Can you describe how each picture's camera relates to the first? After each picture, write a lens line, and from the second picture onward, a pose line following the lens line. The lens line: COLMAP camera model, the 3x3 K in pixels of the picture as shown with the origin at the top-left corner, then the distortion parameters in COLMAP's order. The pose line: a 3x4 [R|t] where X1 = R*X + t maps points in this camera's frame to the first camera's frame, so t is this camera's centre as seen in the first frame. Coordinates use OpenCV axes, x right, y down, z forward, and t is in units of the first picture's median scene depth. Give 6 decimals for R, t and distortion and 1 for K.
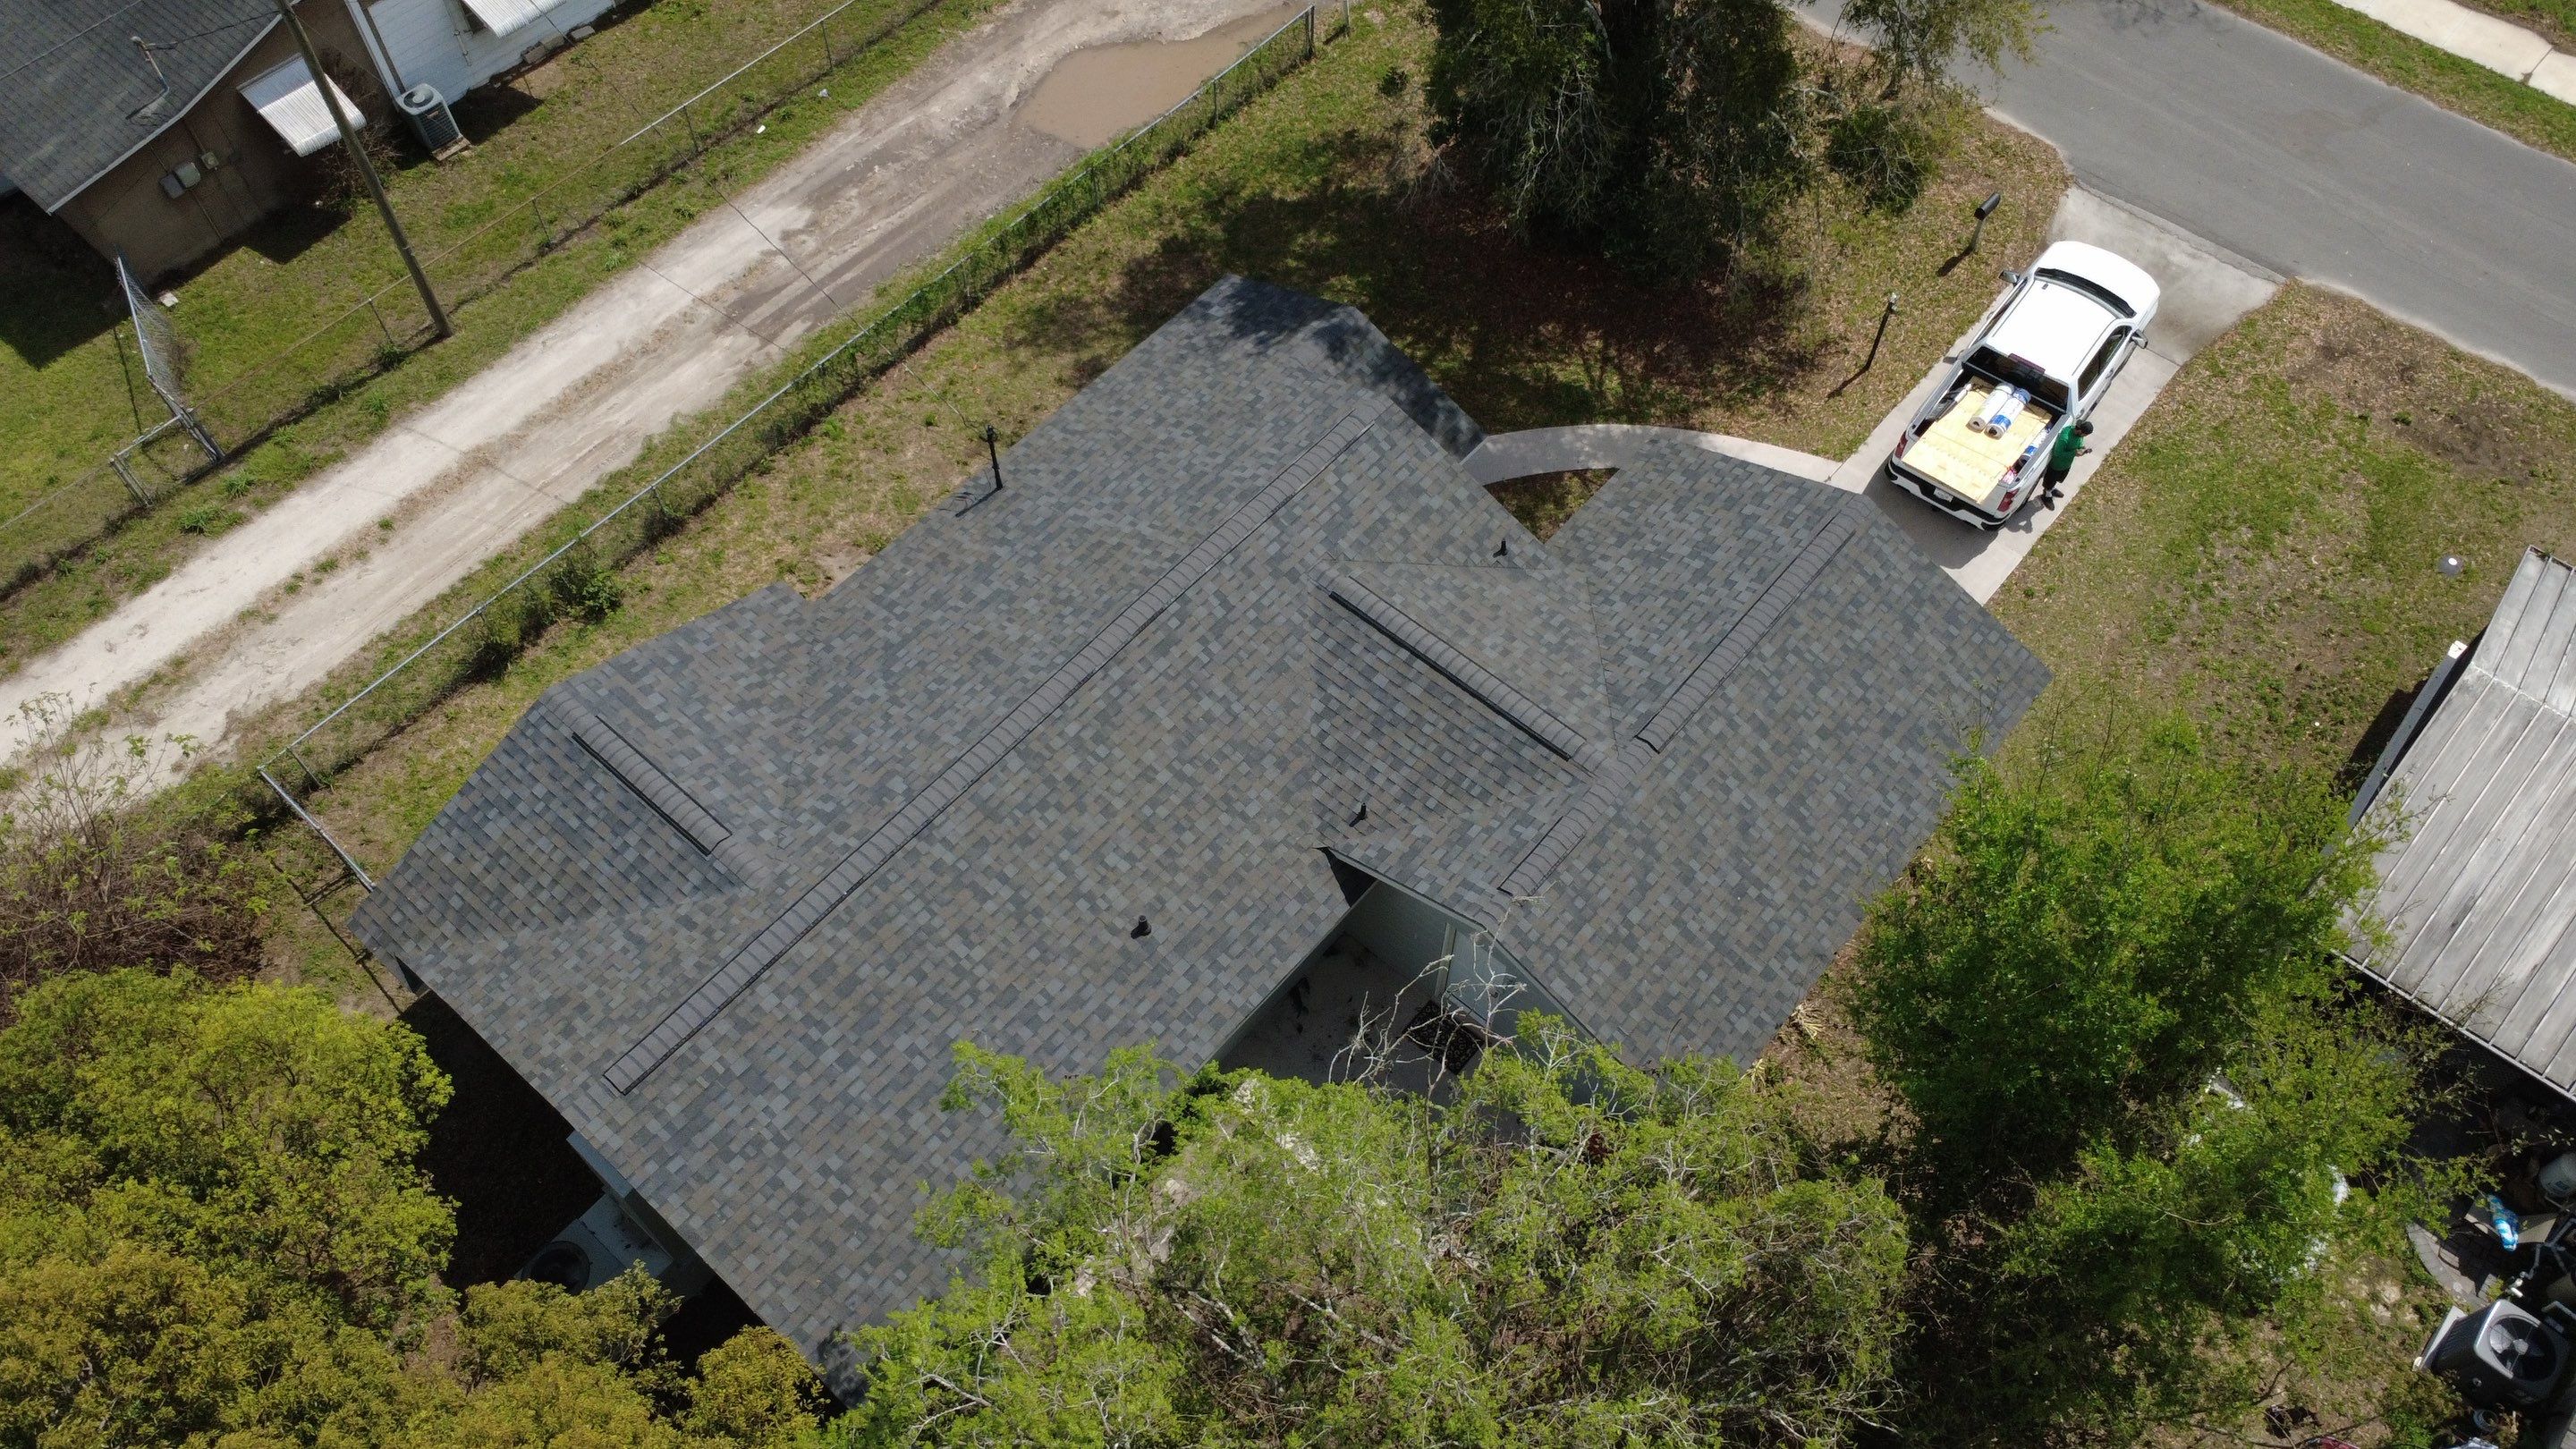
lens RADIAL K [[1879.2, 0, 1284.6], [0, 1879.2, 724.2], [0, 0, 1]] dist [-0.003159, 0.005866]
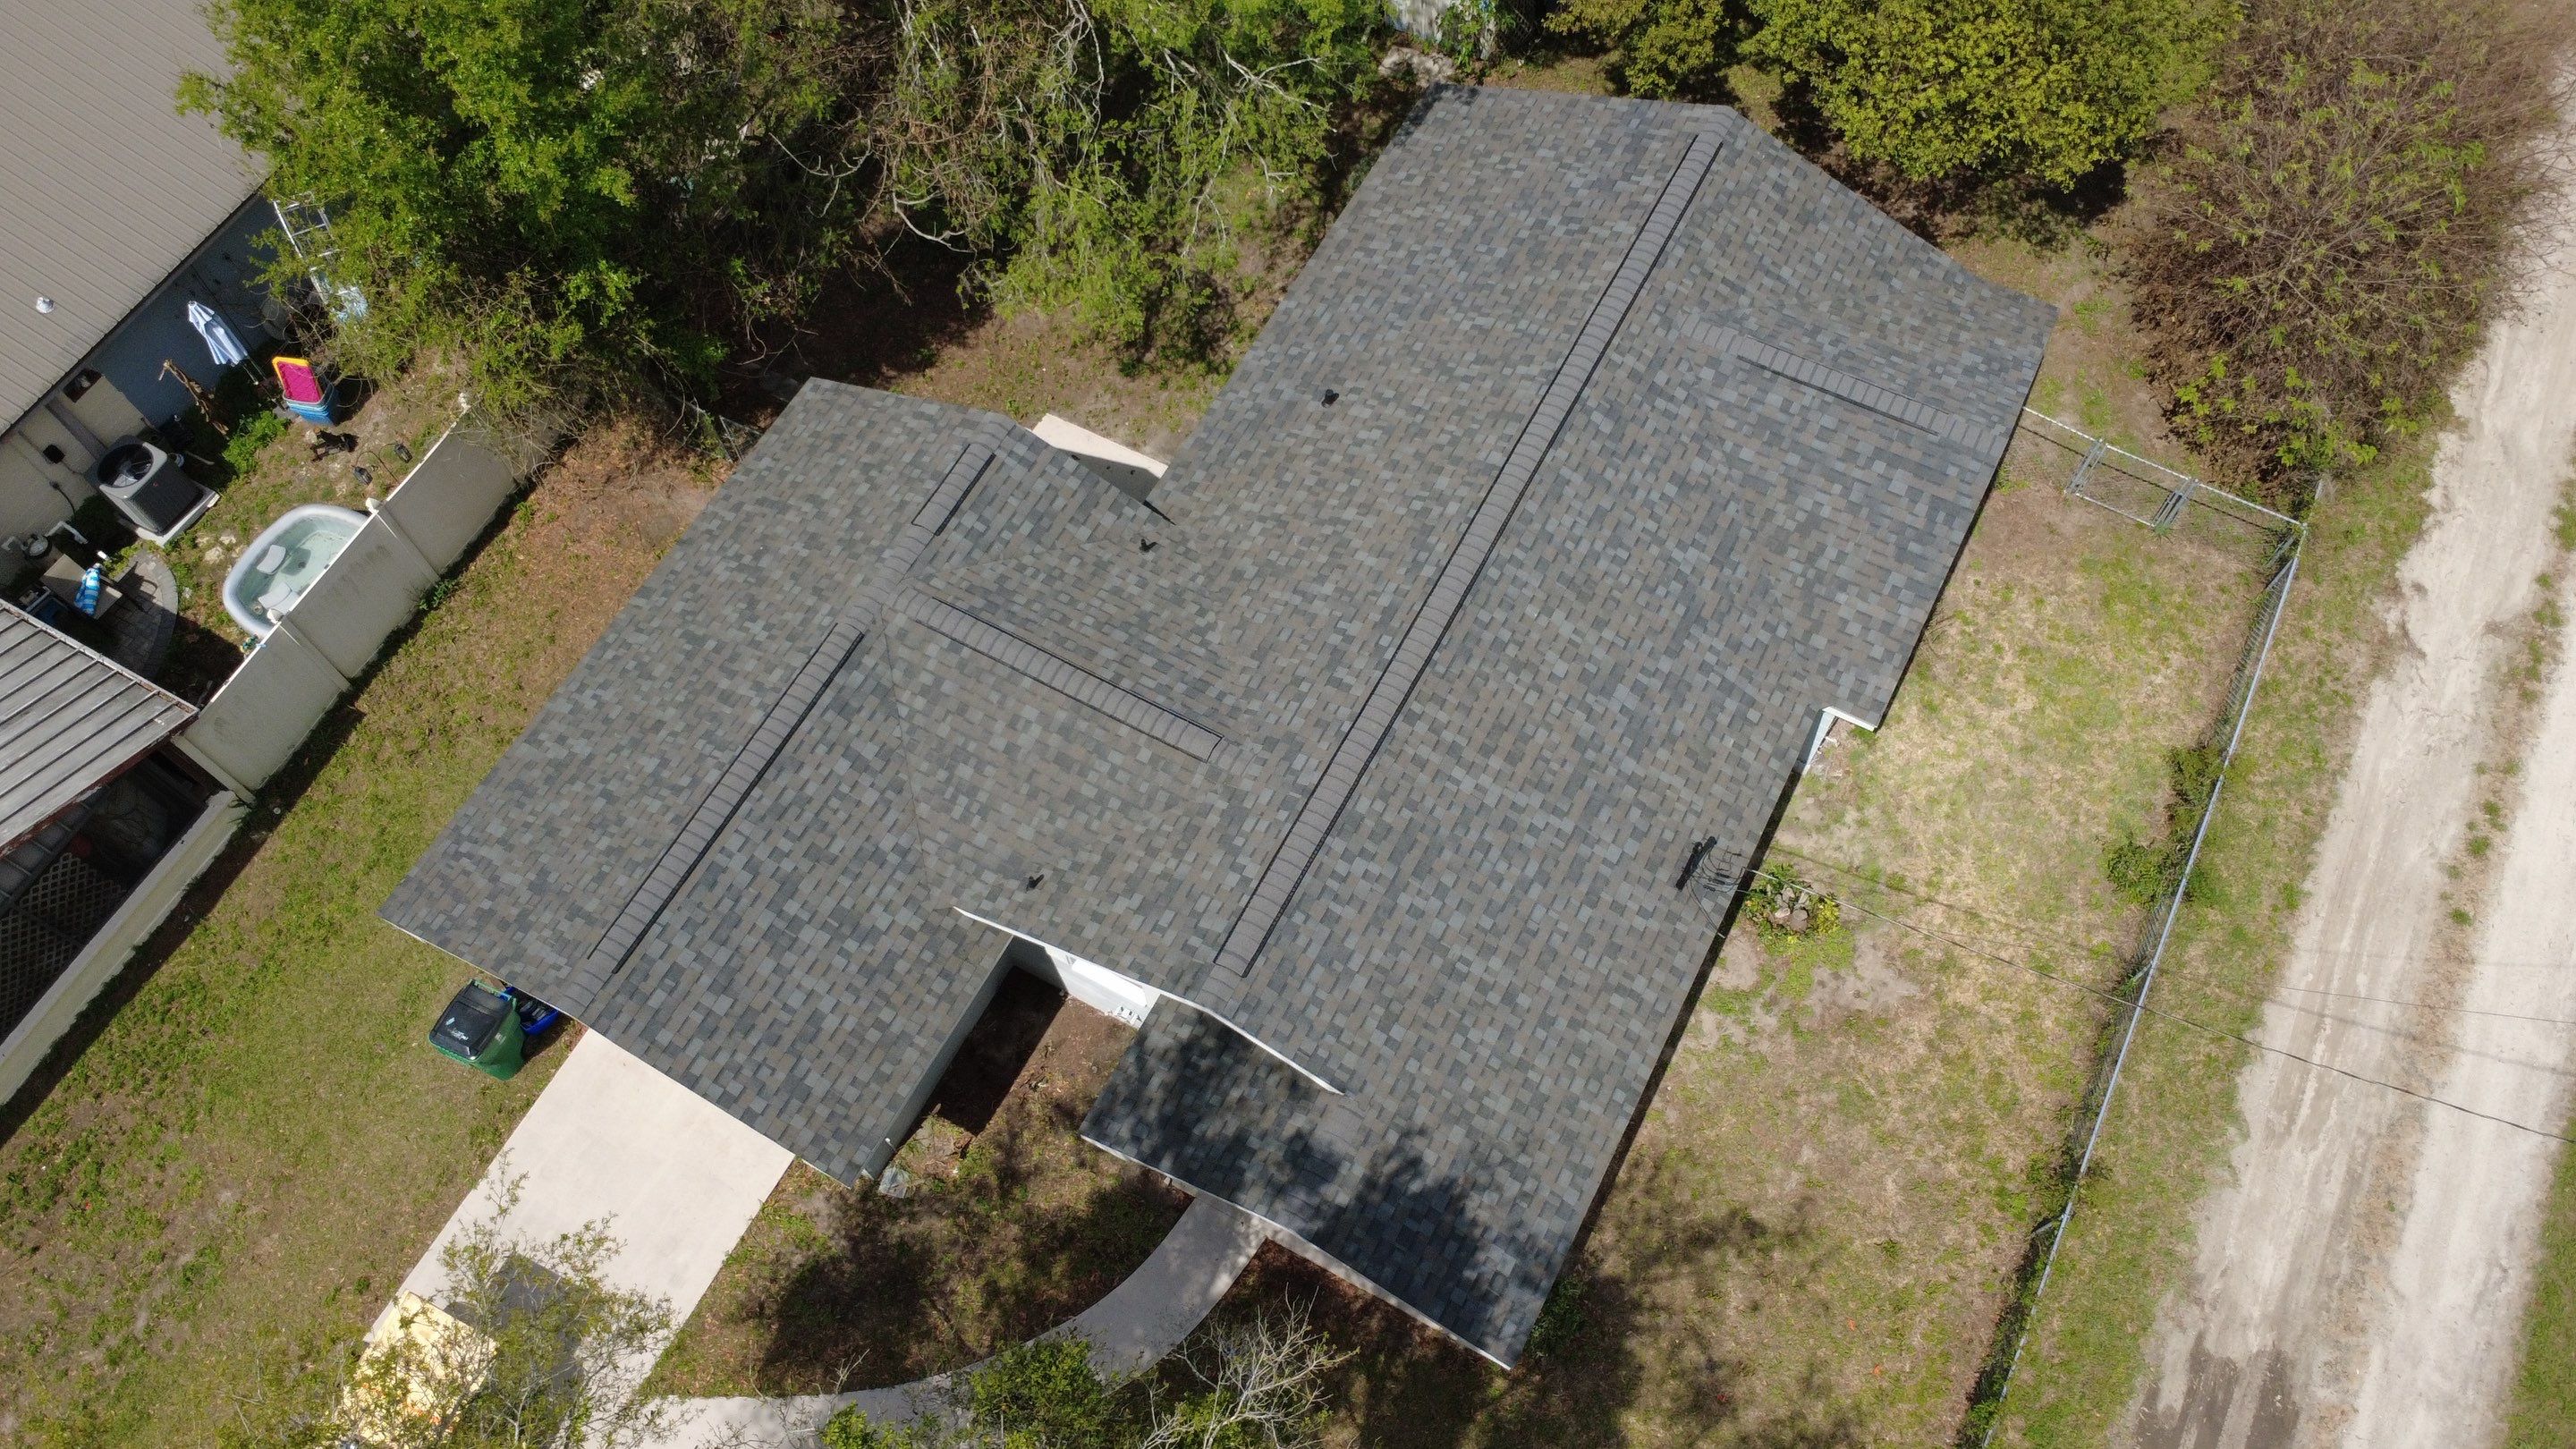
lens RADIAL K [[1879.2, 0, 1284.6], [0, 1879.2, 716.1], [0, 0, 1]] dist [-0.003159, 0.005866]
pose [[-0.976433, 0.196335, -0.089611, 0.059425], [-0.174407, -0.473269, 0.863481, -0.669787], [0.127122, 0.858760, 0.496358, 0.477480]]
